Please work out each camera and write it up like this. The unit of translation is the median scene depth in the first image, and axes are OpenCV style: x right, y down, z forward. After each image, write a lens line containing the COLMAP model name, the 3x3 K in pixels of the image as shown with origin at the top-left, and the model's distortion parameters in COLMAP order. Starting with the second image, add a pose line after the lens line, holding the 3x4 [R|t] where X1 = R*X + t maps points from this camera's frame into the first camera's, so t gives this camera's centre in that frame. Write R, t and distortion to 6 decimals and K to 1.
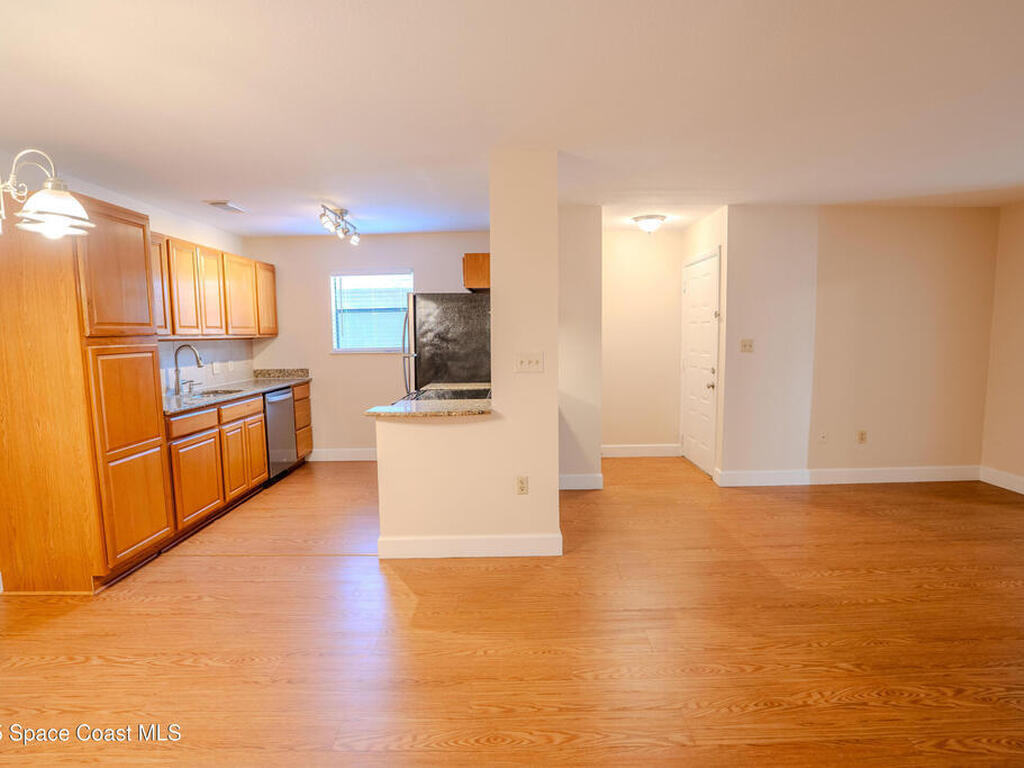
lens RADIAL K [[540.3, 0, 512.0], [0, 540.3, 384.0], [0, 0, 1]] dist [-0.068903, 0.027975]
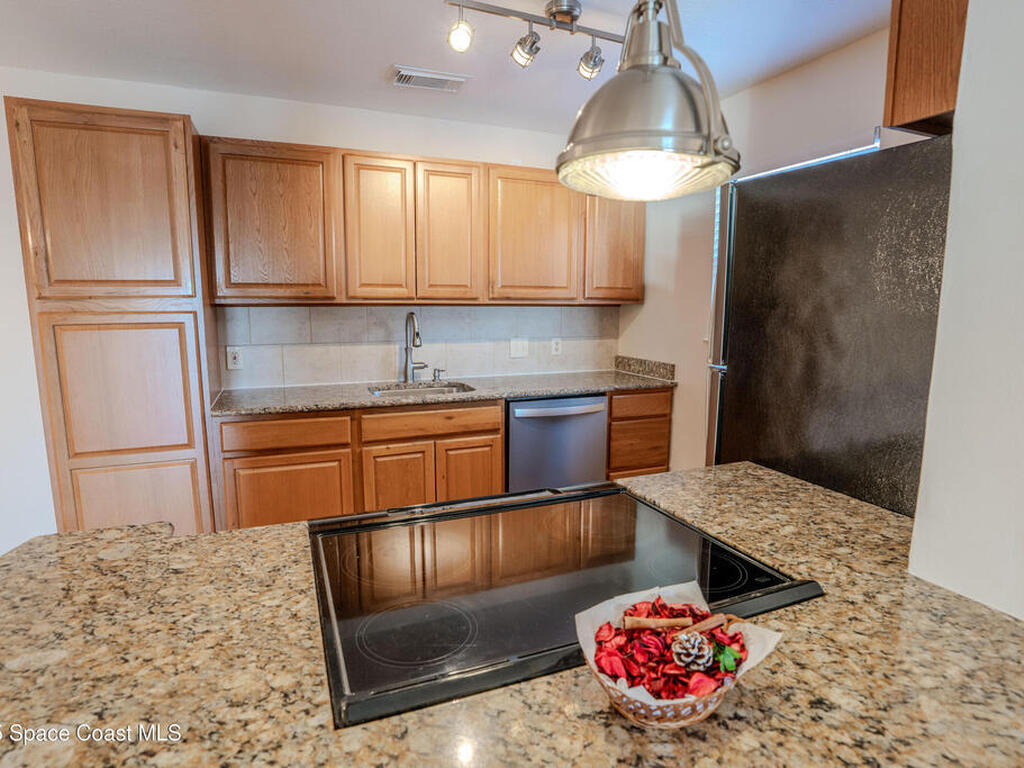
lens RADIAL K [[563.6, 0, 512.0], [0, 563.6, 384.0], [0, 0, 1]] dist [-0.071855, 0.030325]
pose [[0.394629, 0.150807, -0.906380, 0.090300], [-0.096813, 0.987773, 0.122198, -0.073938], [0.913726, 0.039526, 0.404404, 0.730278]]
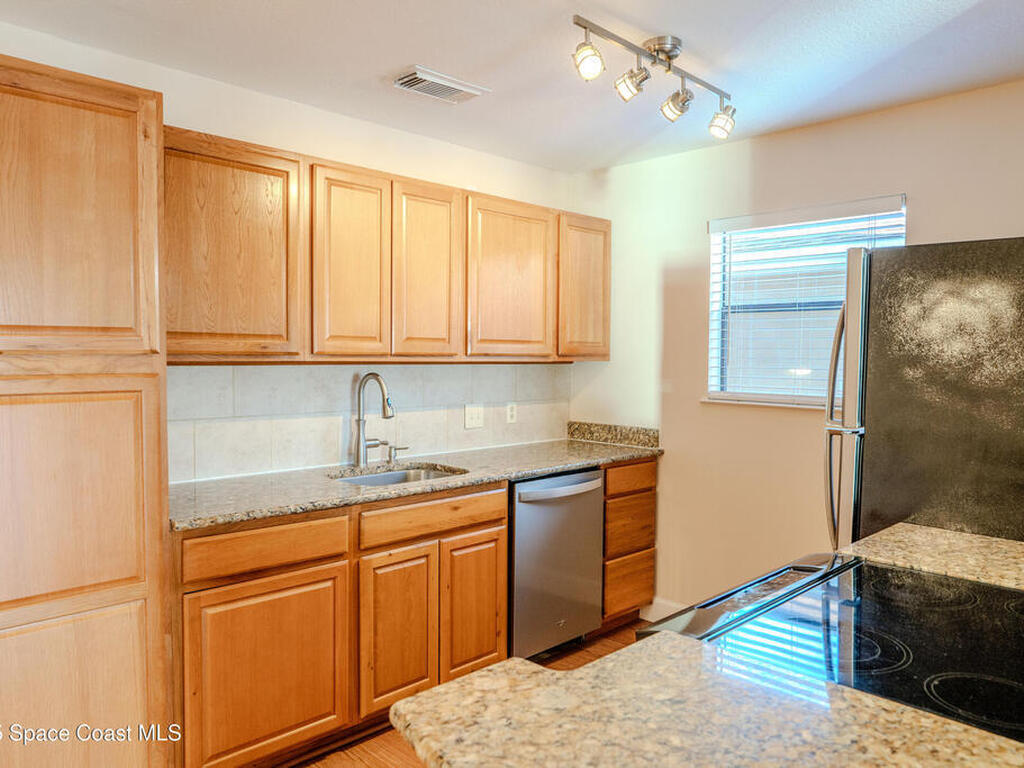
lens RADIAL K [[738.8, 0, 512.0], [0, 738.8, 384.0], [0, 0, 1]] dist [-0.027011, 0.005927]
pose [[0.708426, 0.051809, -0.703881, -0.010868], [-0.086563, 0.996151, -0.013801, -0.057484], [0.700457, 0.070708, 0.710184, 0.514049]]
